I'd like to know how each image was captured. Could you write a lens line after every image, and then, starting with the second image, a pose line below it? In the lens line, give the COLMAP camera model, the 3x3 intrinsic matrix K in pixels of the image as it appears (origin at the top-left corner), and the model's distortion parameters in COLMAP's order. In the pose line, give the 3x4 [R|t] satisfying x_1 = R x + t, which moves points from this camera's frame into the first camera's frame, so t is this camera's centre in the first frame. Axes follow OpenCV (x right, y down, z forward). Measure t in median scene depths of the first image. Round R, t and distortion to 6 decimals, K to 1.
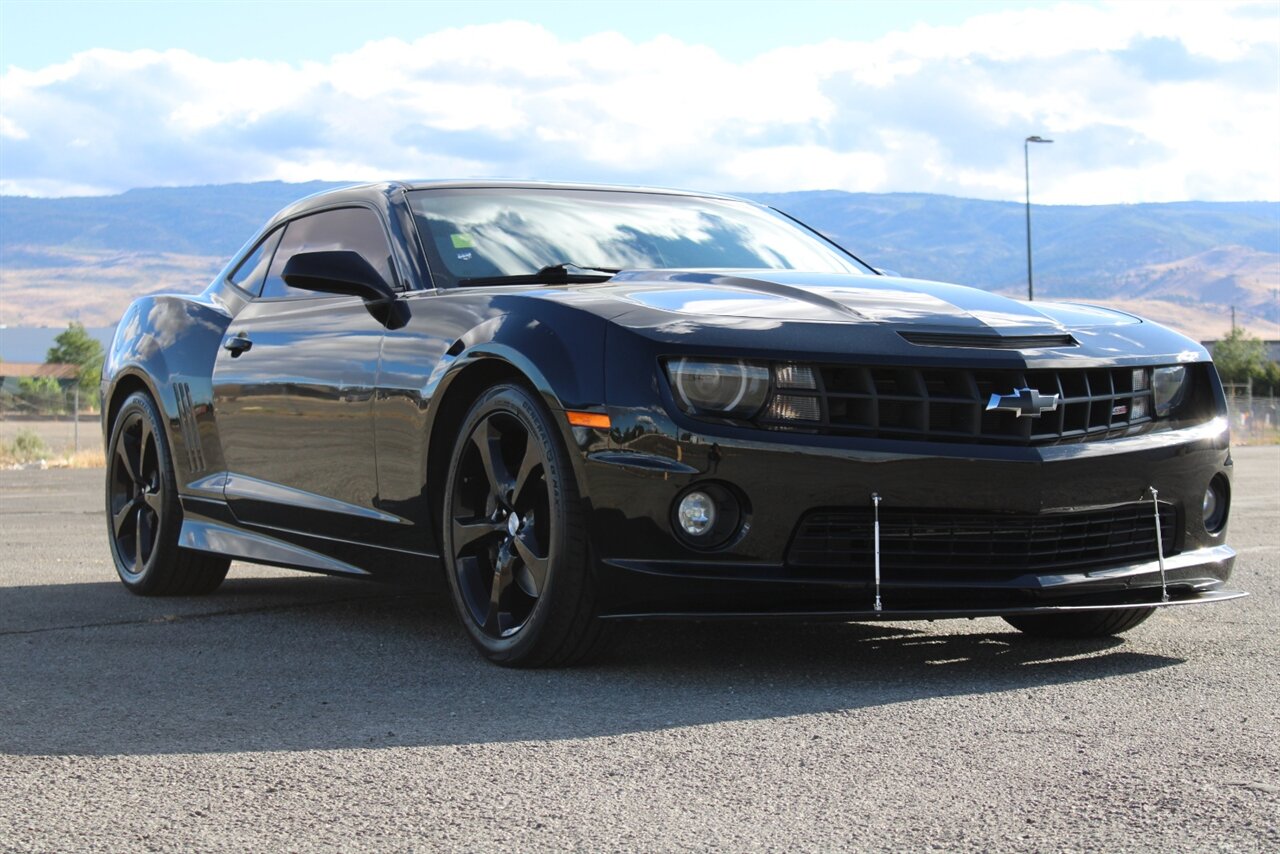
lens RADIAL K [[2567.7, 0, 640.1], [0, 2567.7, 457.0], [0, 0, 1]] dist [0.083872, 0.167587]
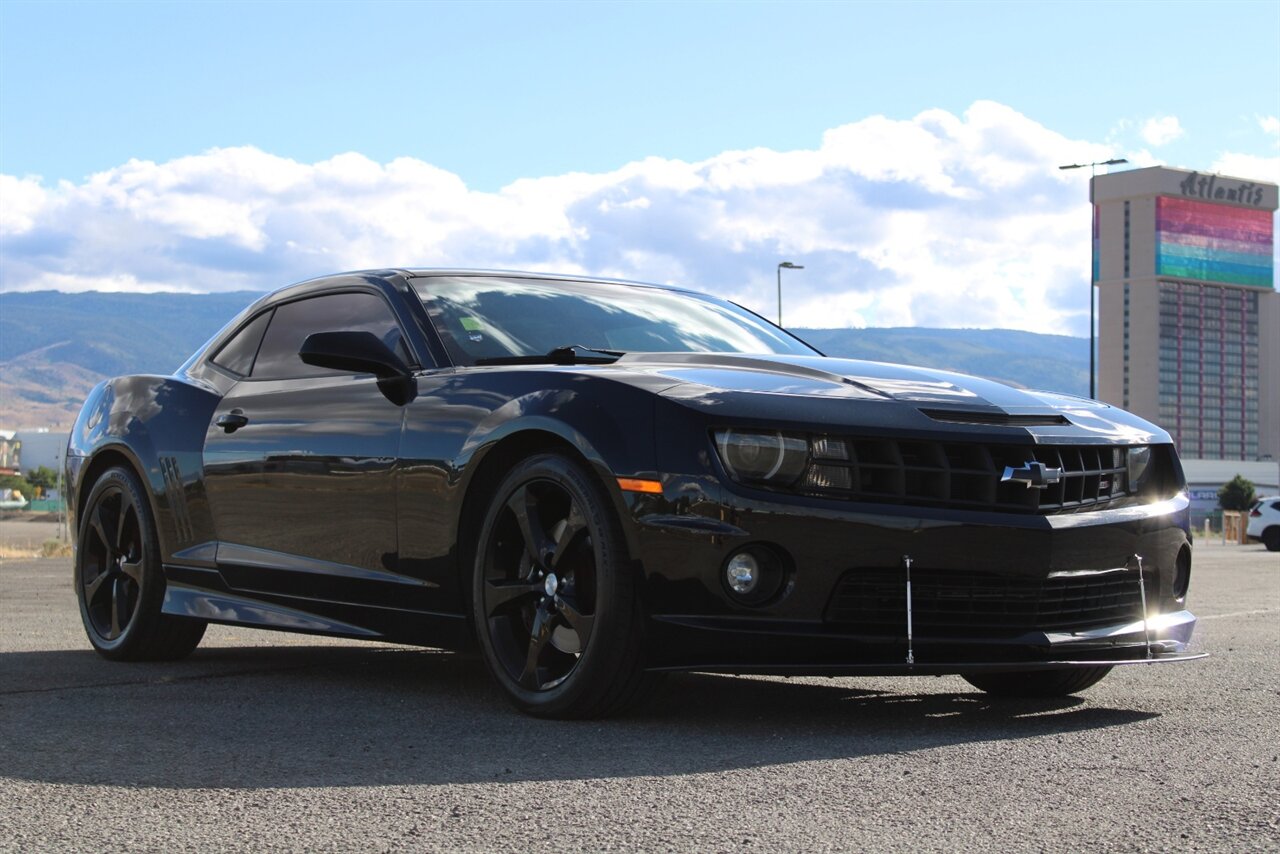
lens RADIAL K [[2427.5, 0, 639.0], [0, 2427.5, 435.5], [0, 0, 1]] dist [0.036860, -0.001623]
pose [[0.994402, 0.013949, 0.104742, -0.119902], [-0.008476, 0.998585, -0.052508, 0.016937], [-0.105326, 0.051326, 0.993112, -0.010624]]
